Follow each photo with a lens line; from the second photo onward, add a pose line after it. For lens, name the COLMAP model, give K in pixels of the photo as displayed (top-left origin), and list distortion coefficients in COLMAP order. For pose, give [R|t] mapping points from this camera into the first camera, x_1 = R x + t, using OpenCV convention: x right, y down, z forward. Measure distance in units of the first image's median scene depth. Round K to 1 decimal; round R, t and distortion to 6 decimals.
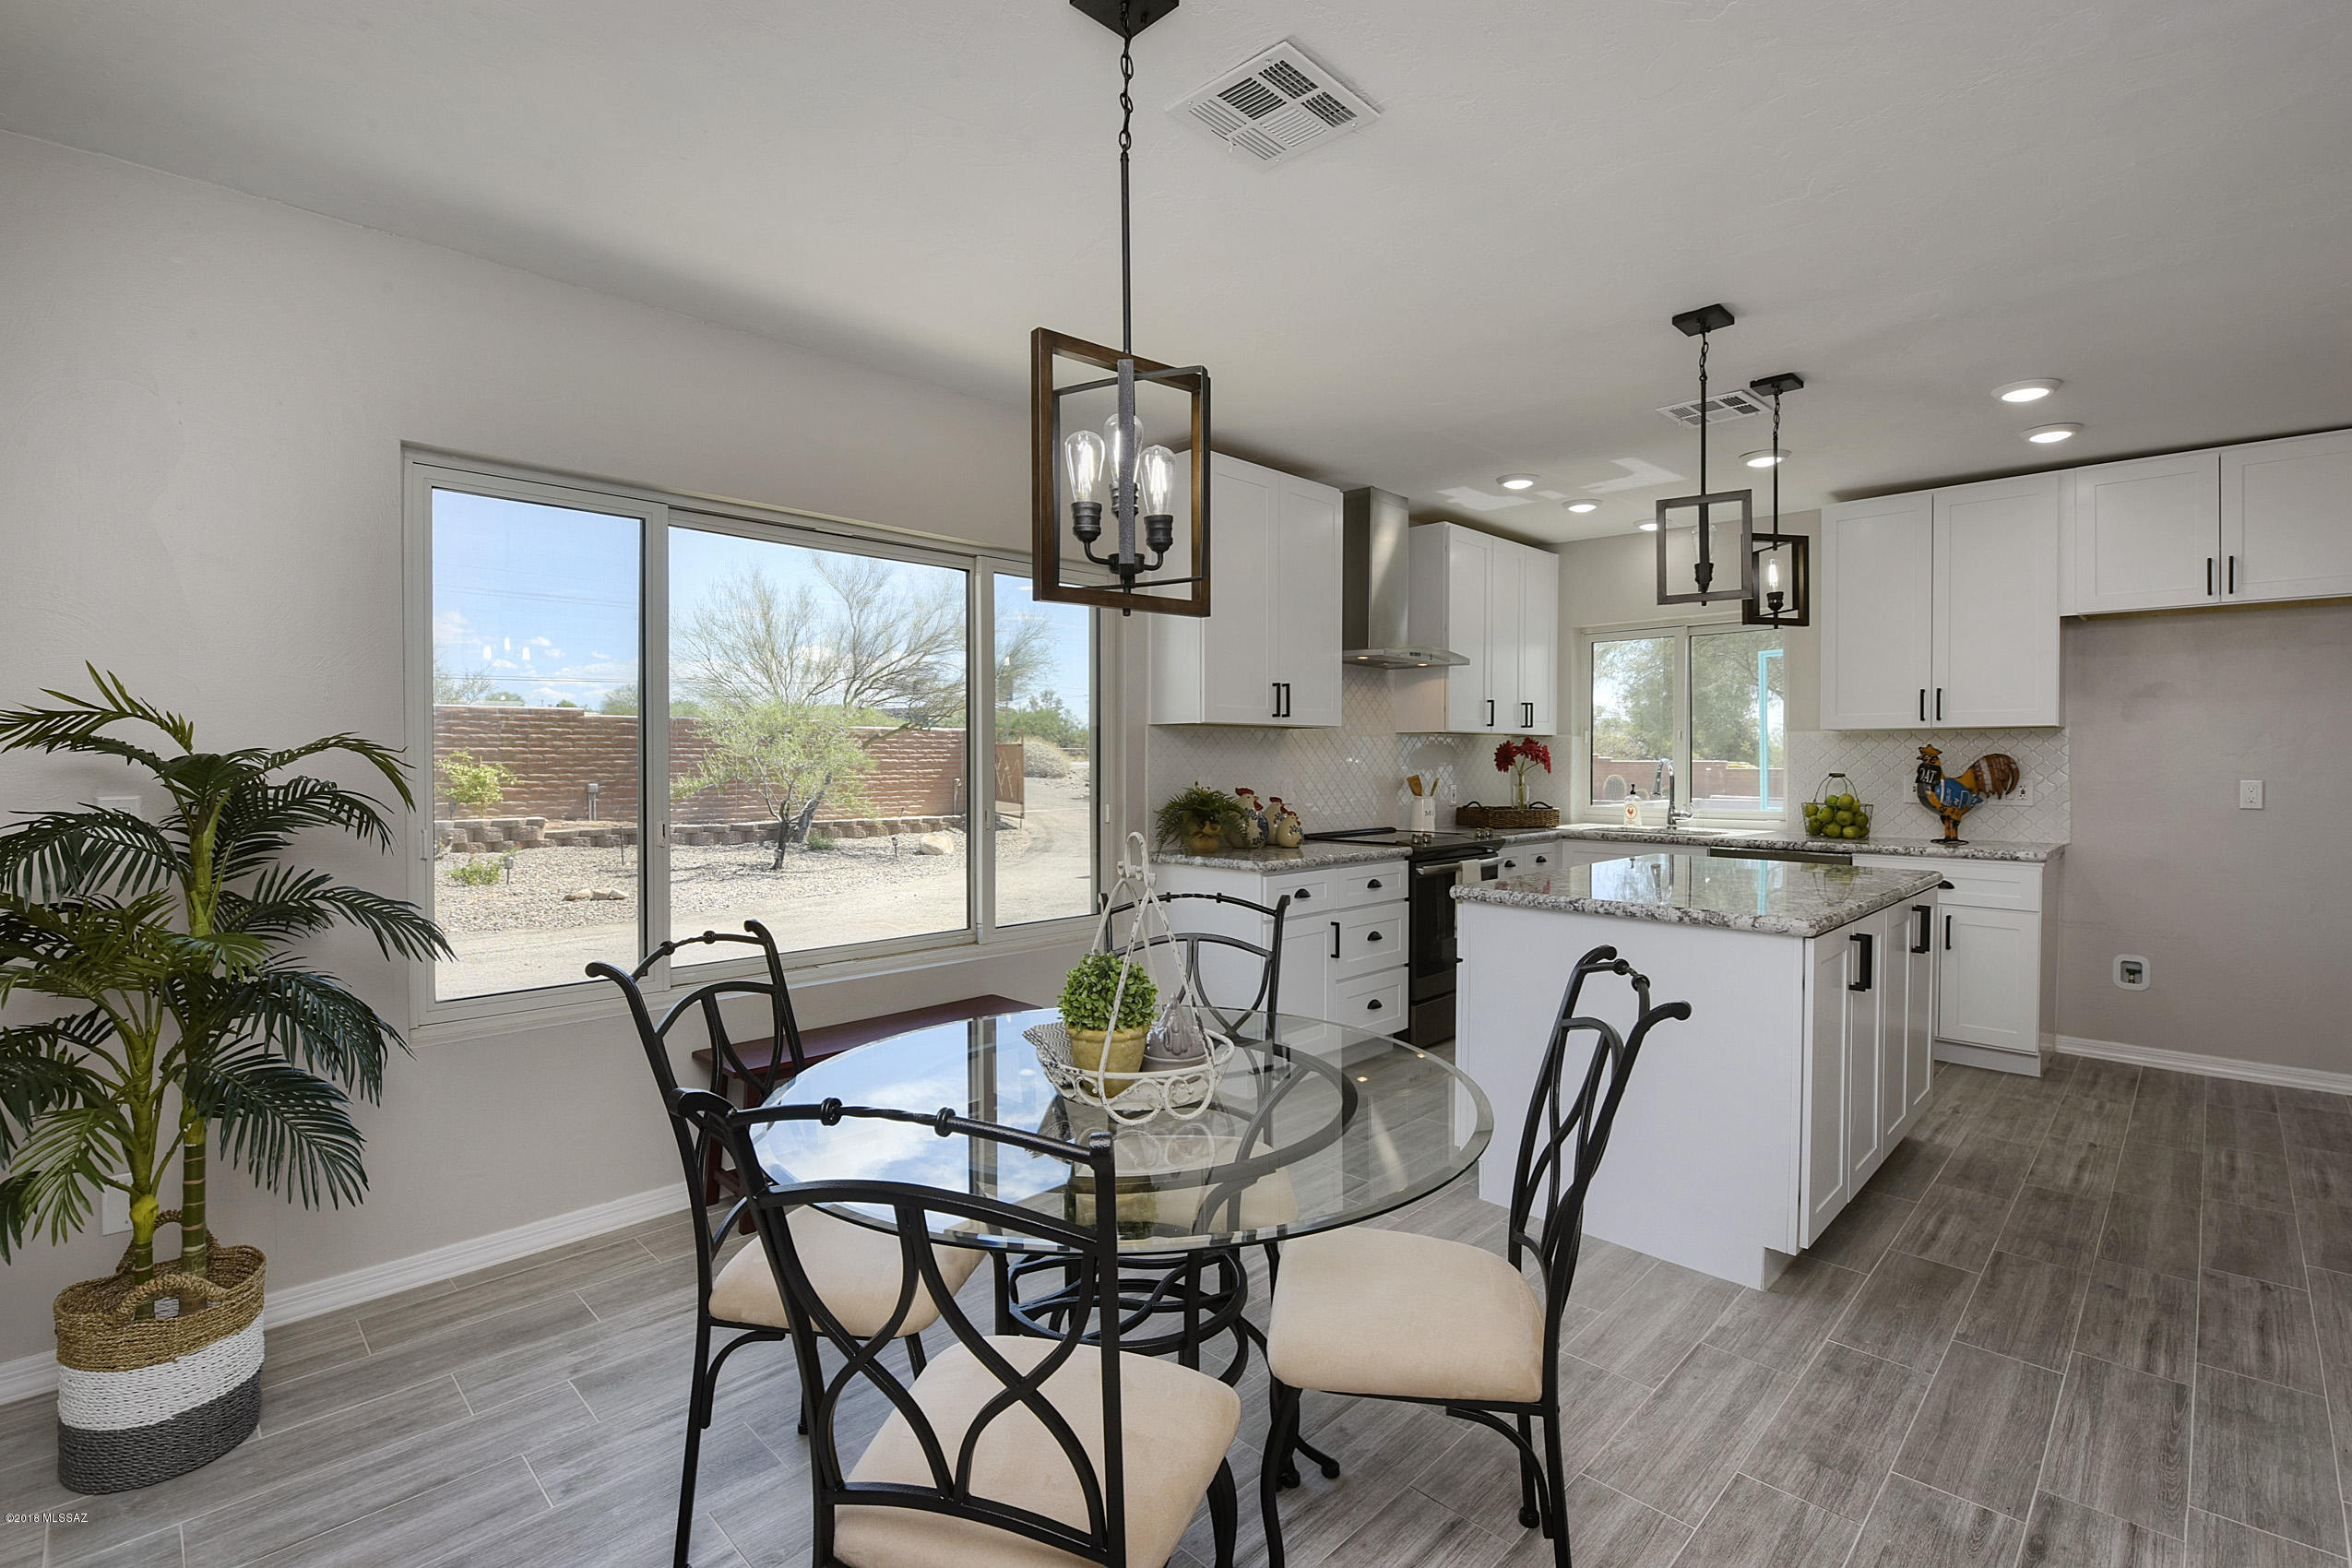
lens RADIAL K [[1051.3, 0, 1154.6], [0, 1051.3, 773.2], [0, 0, 1]] dist [0.000171, -0.009410]
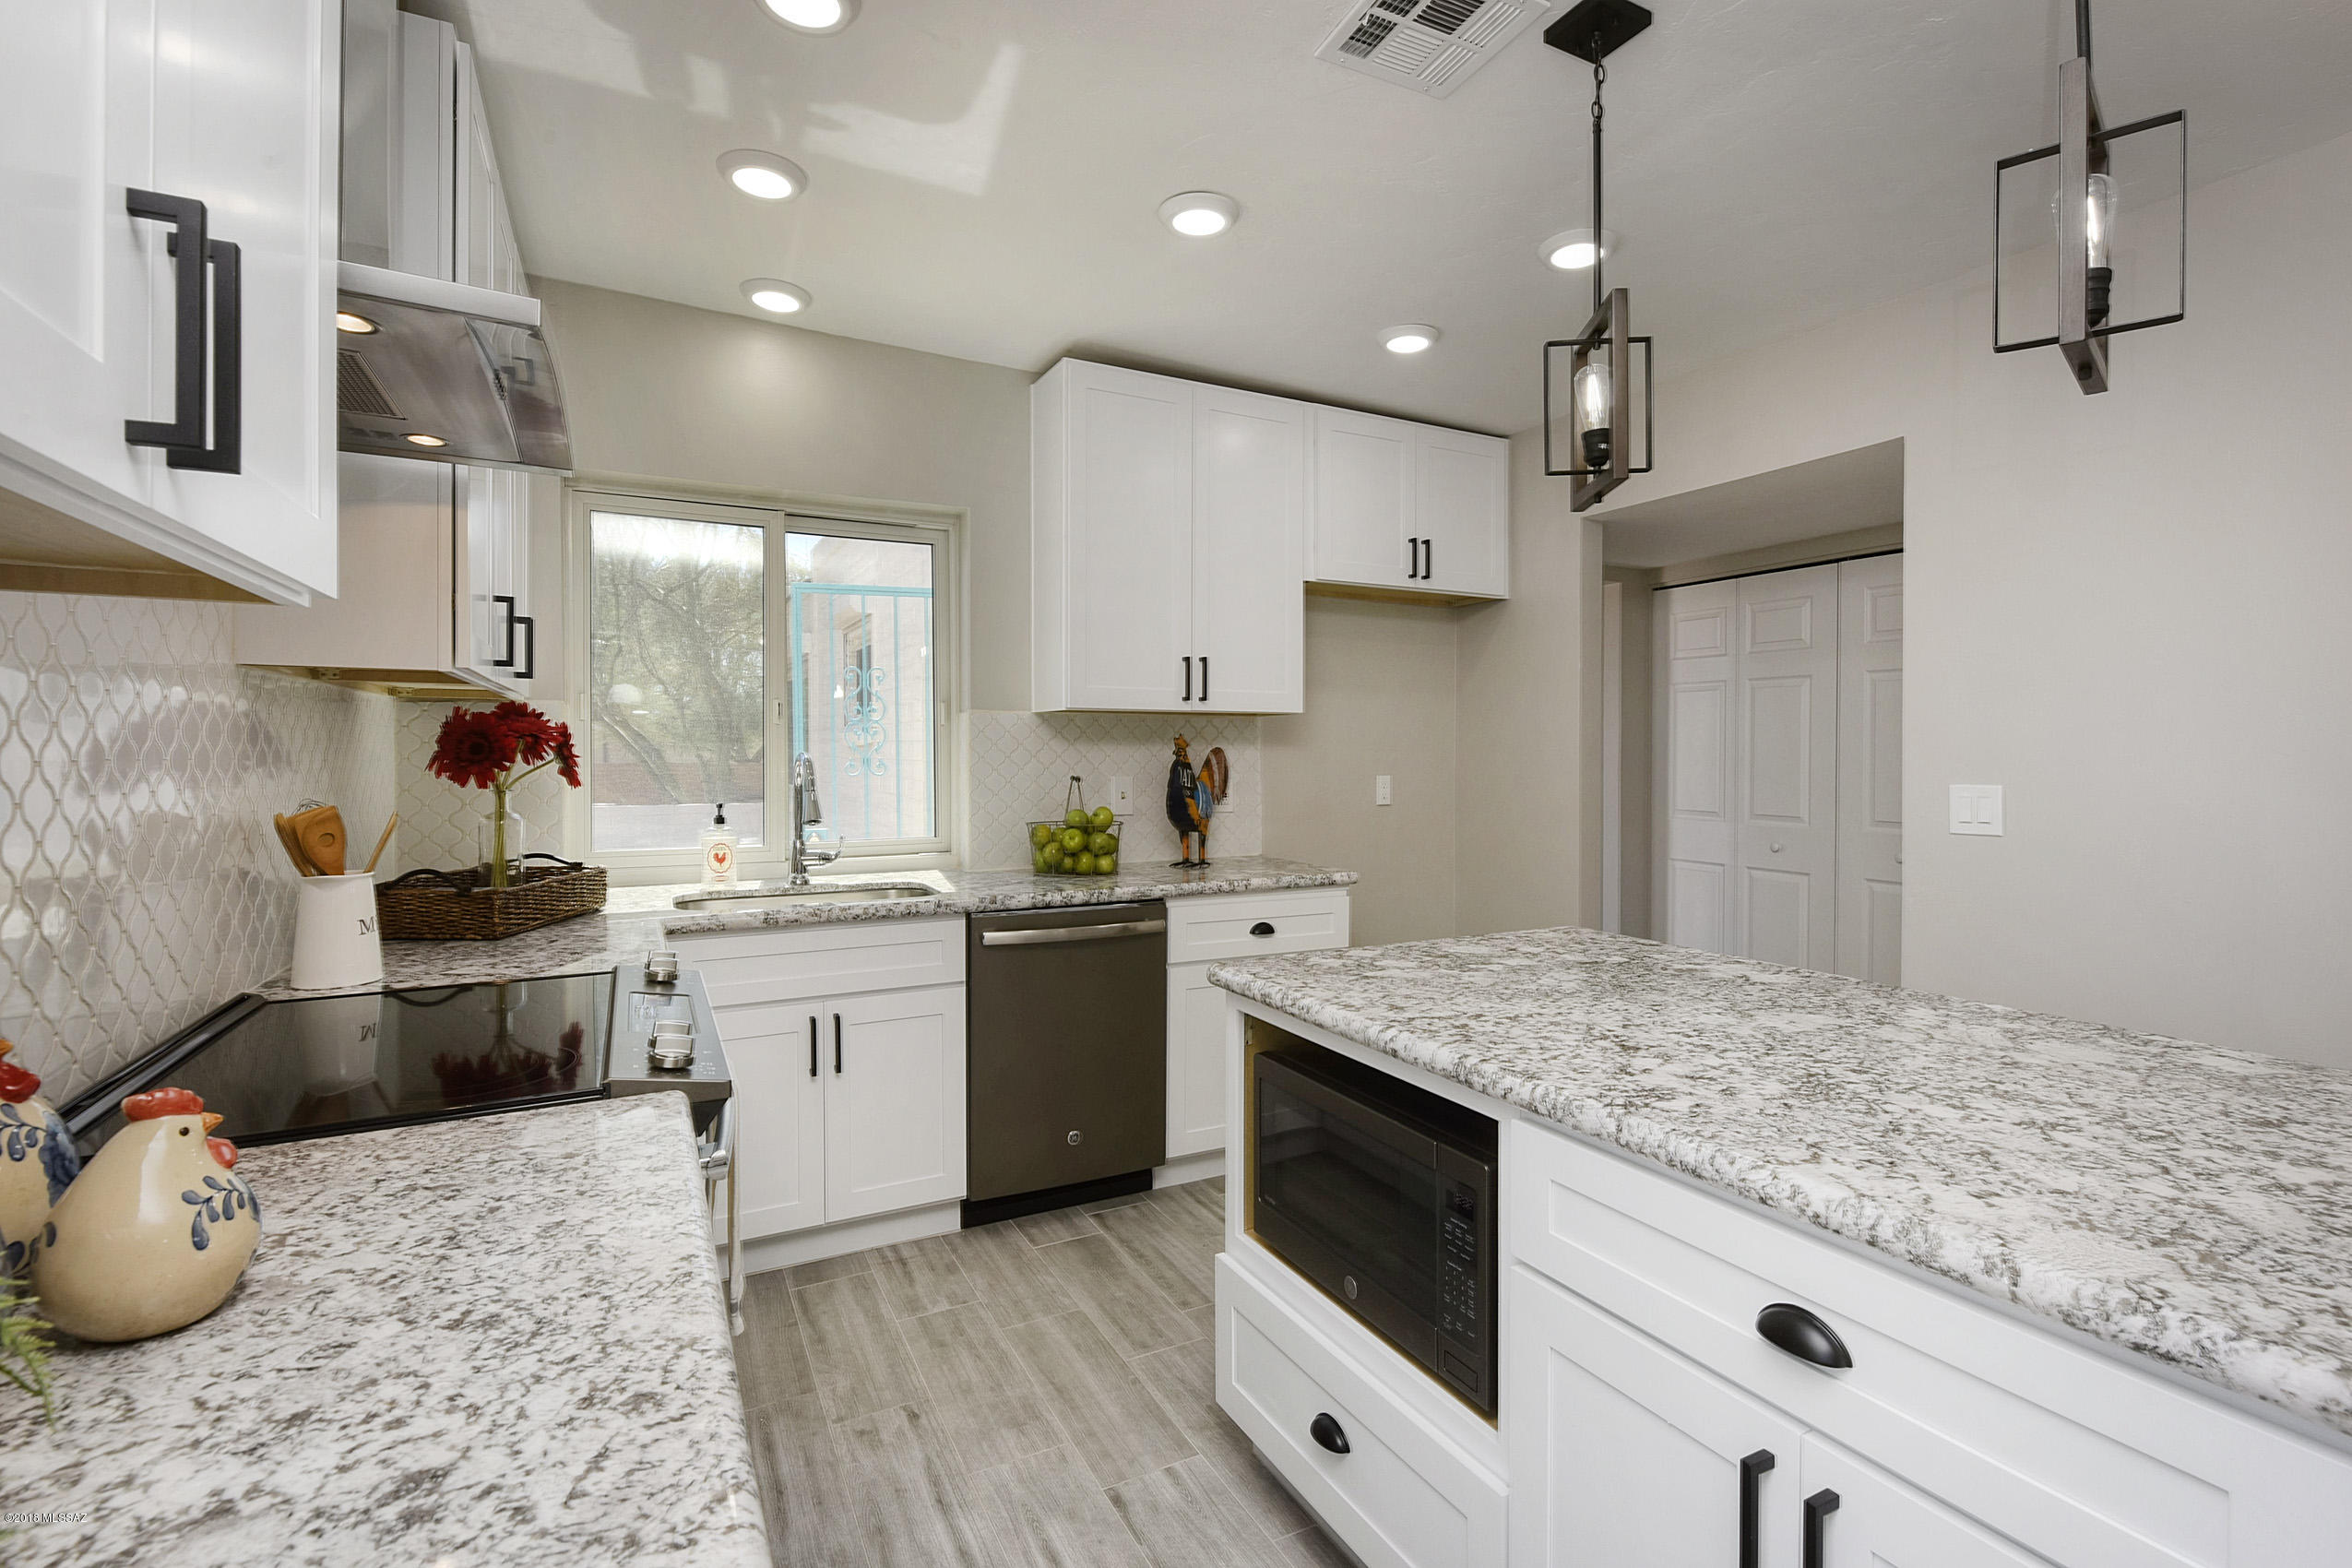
lens RADIAL K [[1086.1, 0, 1174.2], [0, 1086.1, 734.5], [0, 0, 1]] dist [0.000584, -0.011890]
pose [[0.281853, 0.018440, 0.959280, 0.017134], [0.012410, 0.999662, -0.022862, -0.010157], [-0.959377, 0.018349, 0.281529, 0.802209]]
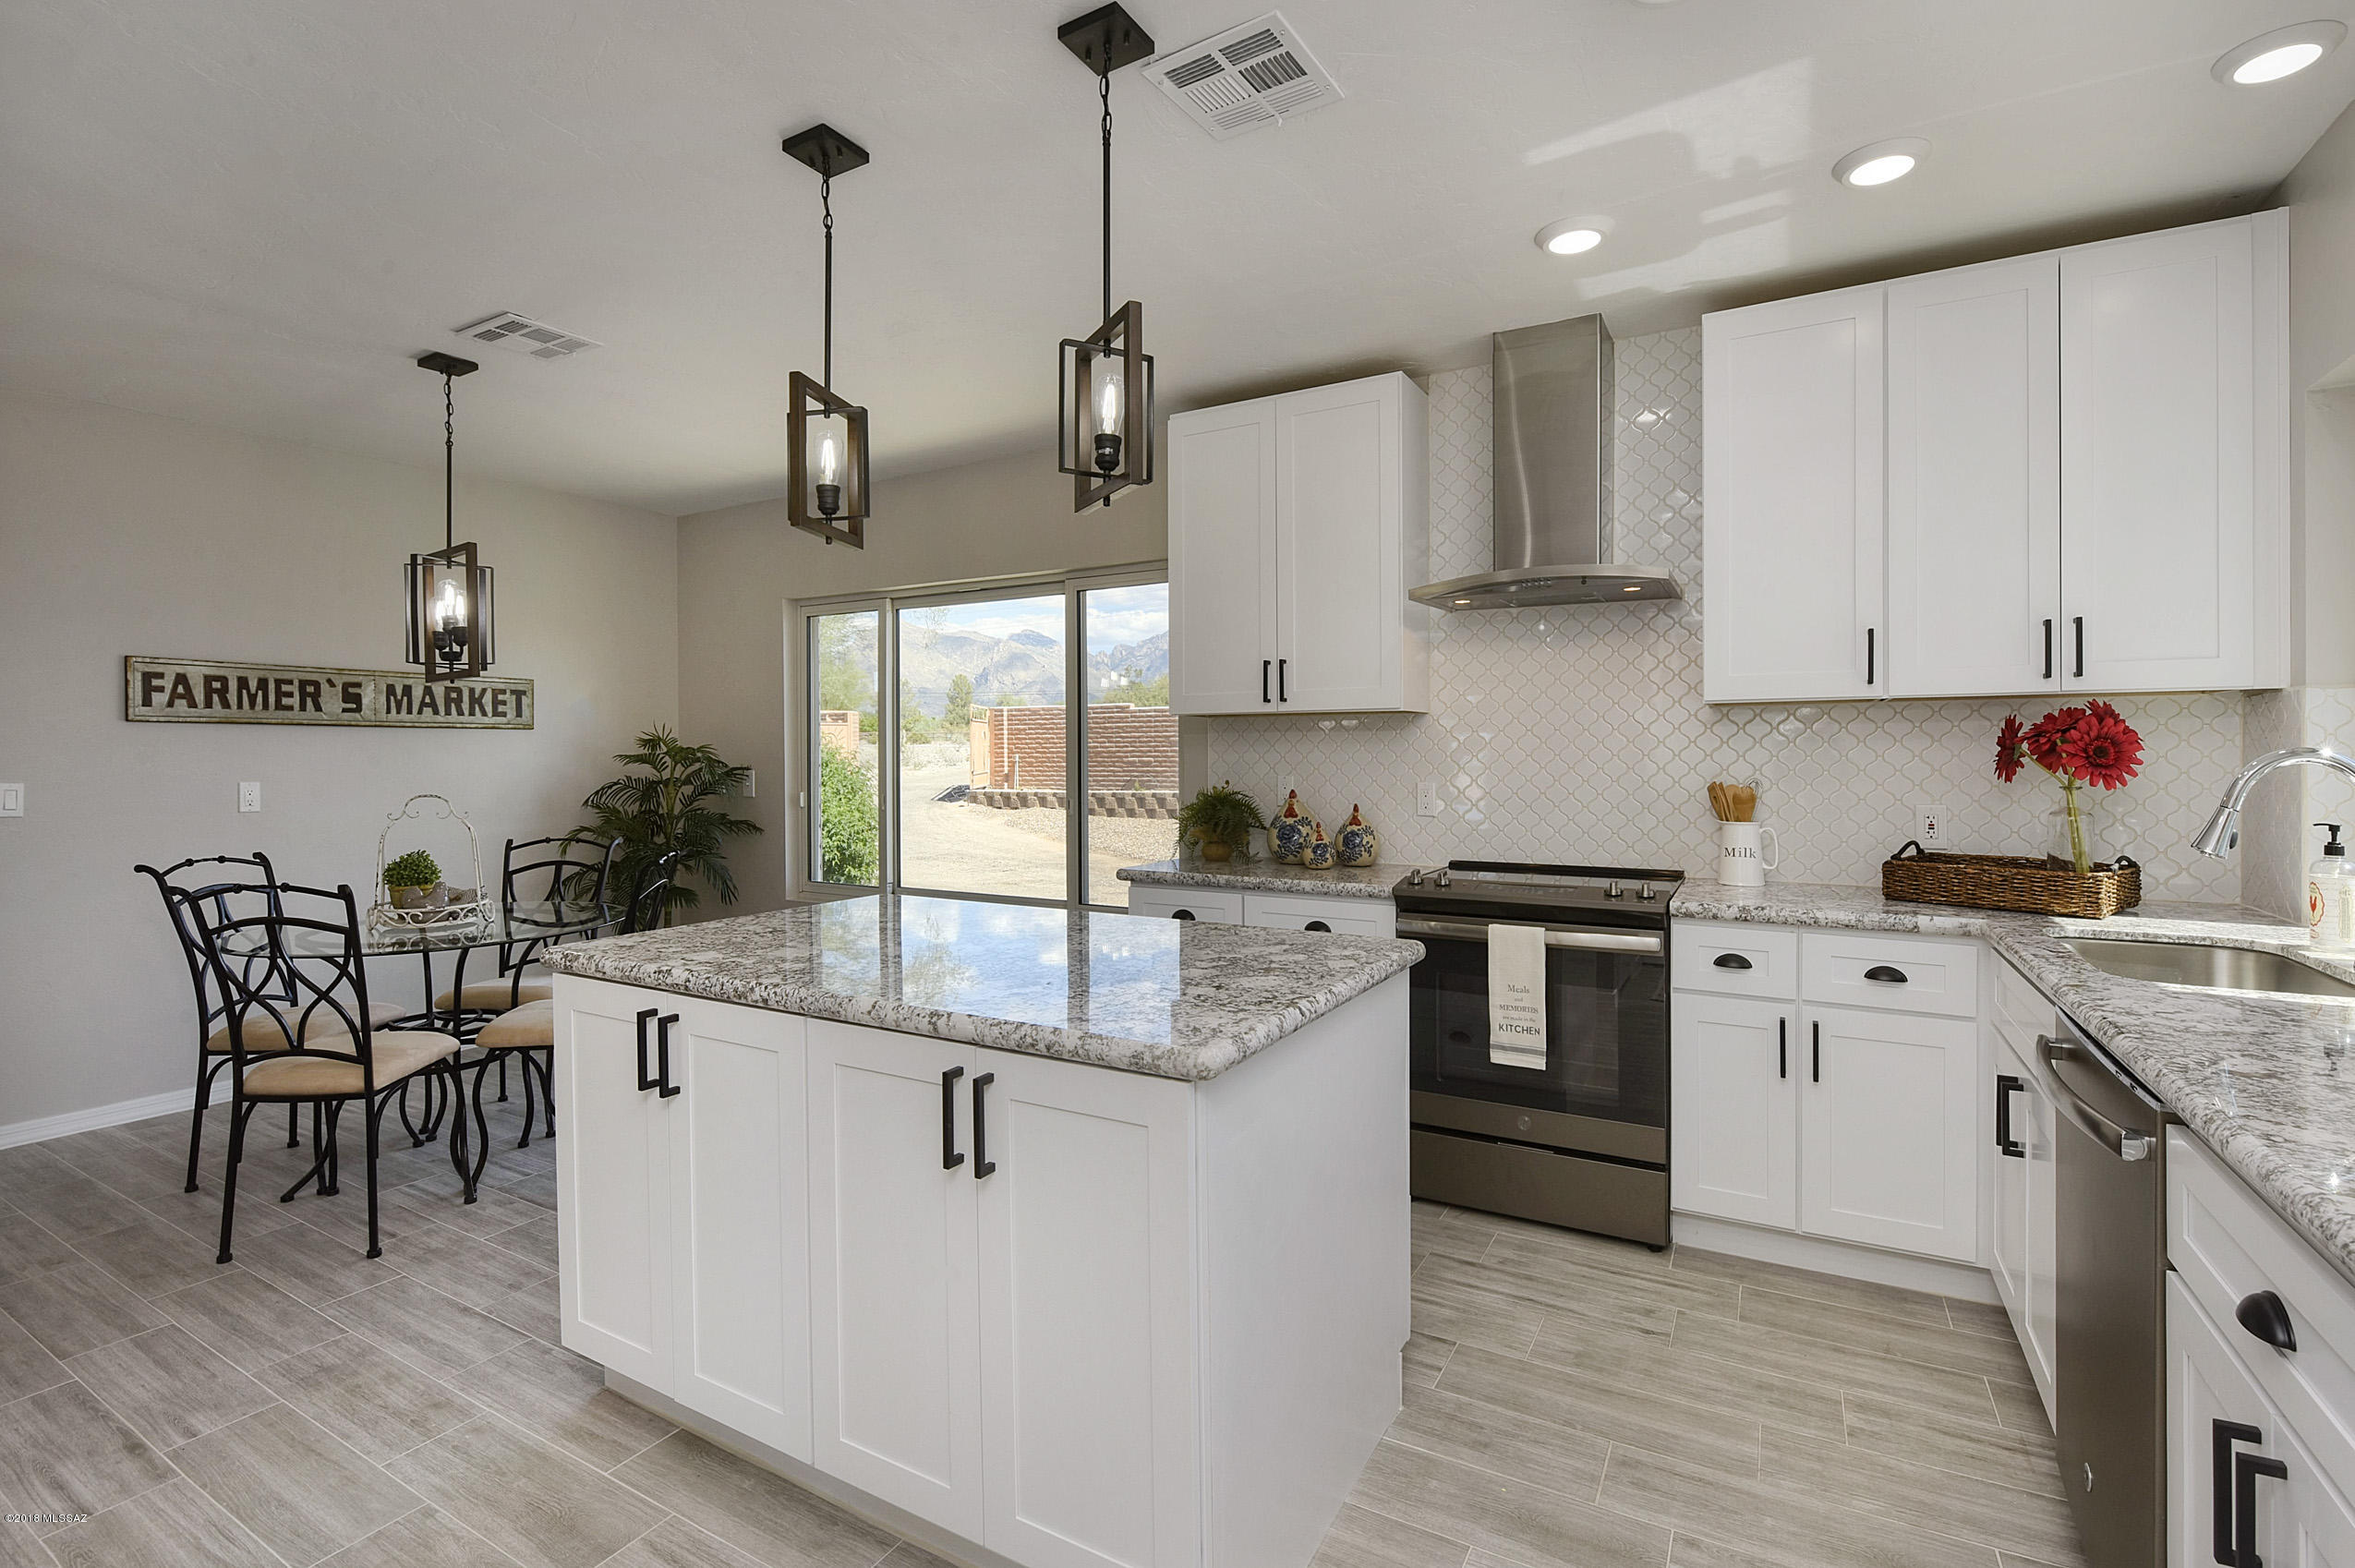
lens RADIAL K [[1043.7, 0, 1141.5], [0, 1043.7, 765.8], [0, 0, 1]] dist [0.010336, -0.017358]
pose [[0.251688, 0.008095, -0.967775, 0.844167], [-0.007154, 0.999953, 0.006504, -0.009220], [0.967782, 0.005286, 0.251734, 0.678530]]
